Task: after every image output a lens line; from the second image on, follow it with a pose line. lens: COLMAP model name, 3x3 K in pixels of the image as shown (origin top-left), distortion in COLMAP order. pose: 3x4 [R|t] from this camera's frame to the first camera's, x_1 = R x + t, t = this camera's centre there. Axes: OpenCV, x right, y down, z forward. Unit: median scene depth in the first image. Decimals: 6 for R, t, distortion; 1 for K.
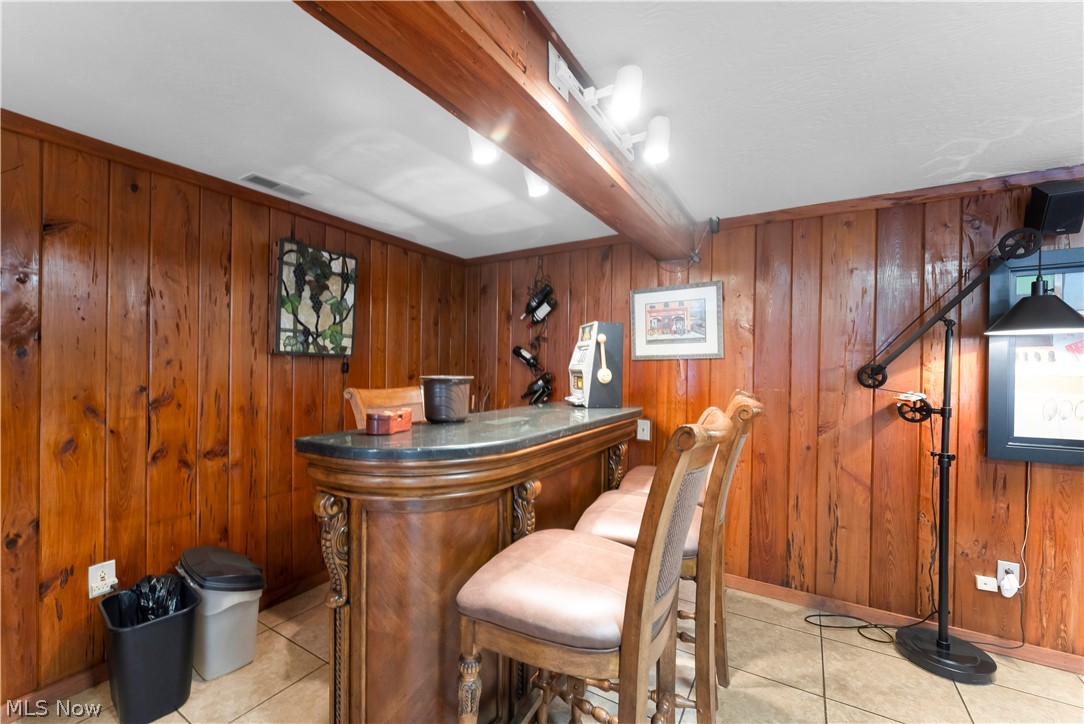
lens RADIAL K [[438.9, 0, 533.7], [0, 438.9, 366.2], [0, 0, 1]] dist [-0.000493, -0.000054]
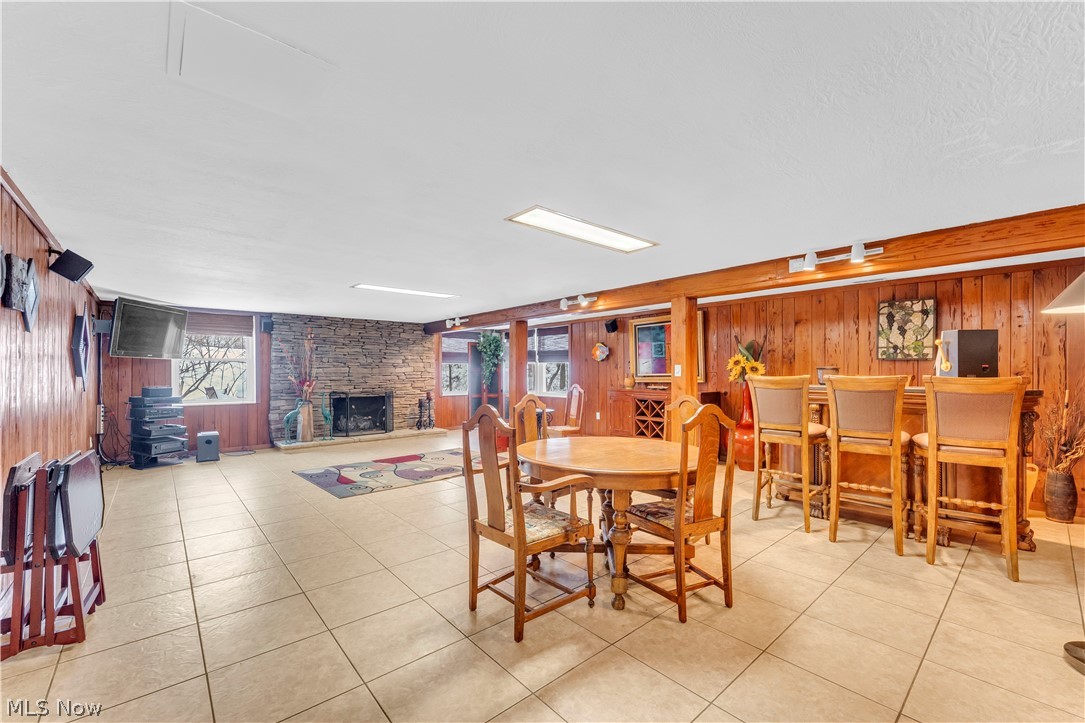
lens RADIAL K [[441.4, 0, 539.3], [0, 441.4, 371.8], [0, 0, 1]] dist [-0.001299, -0.000509]
pose [[-0.291205, -0.013202, -0.956570, 1.800464], [-0.010536, 0.999888, -0.010592, 0.064744], [0.956603, 0.006994, -0.291312, 0.103163]]
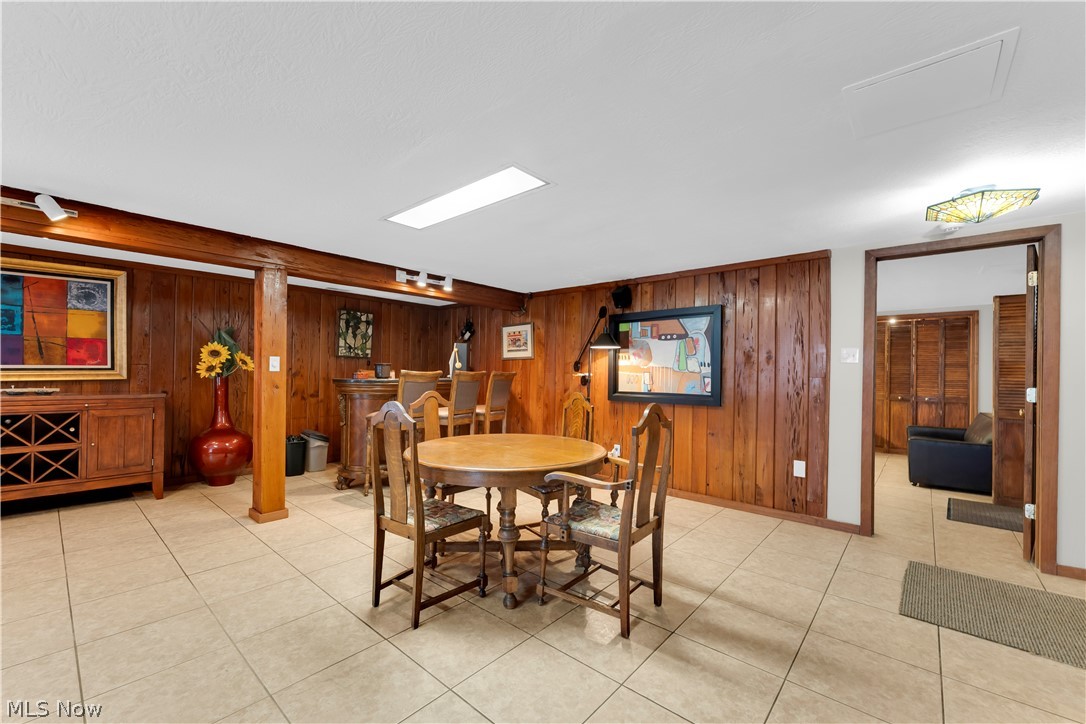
lens RADIAL K [[441.8, 0, 536.3], [0, 441.8, 368.6], [0, 0, 1]] dist [-0.001299, -0.000509]
pose [[0.985412, 0.004110, -0.170136, 0.896595], [-0.005816, 0.999938, -0.009530, 0.053940], [0.170086, 0.010381, 0.985375, -1.195755]]
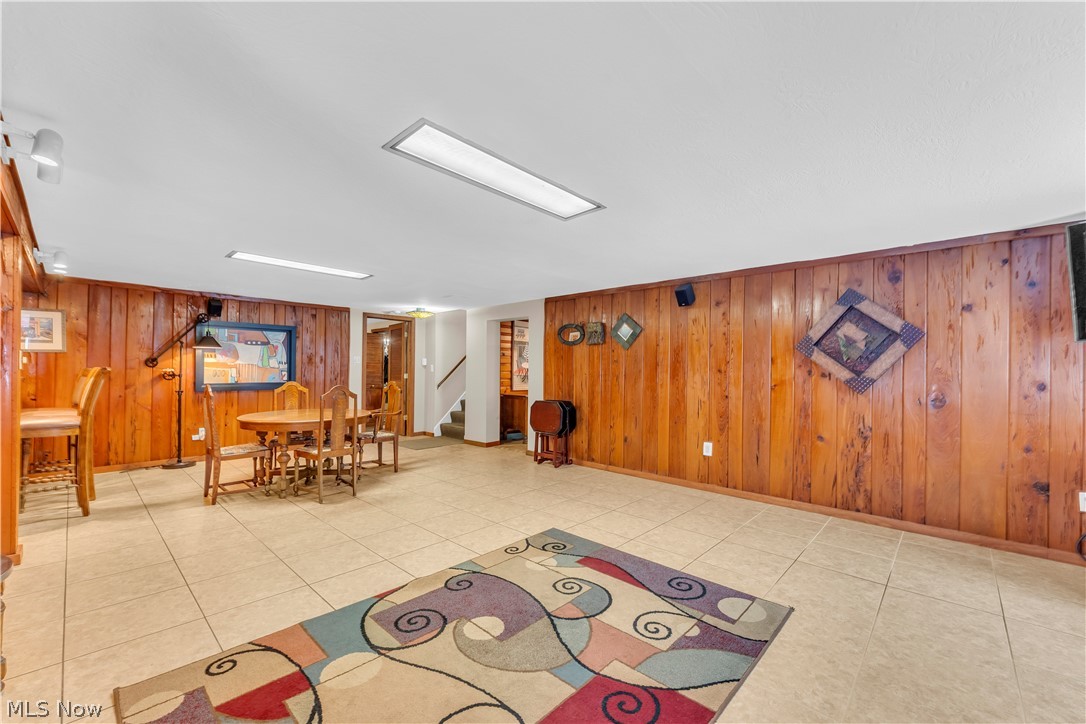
lens RADIAL K [[441.8, 0, 535.3], [0, 441.8, 369.2], [0, 0, 1]] dist [-0.001299, -0.000509]
pose [[0.201591, 0.001558, 0.979469, -1.084306], [0.000334, 0.999999, -0.001660, 0.060599], [-0.979470, 0.000662, 0.201590, -1.428932]]
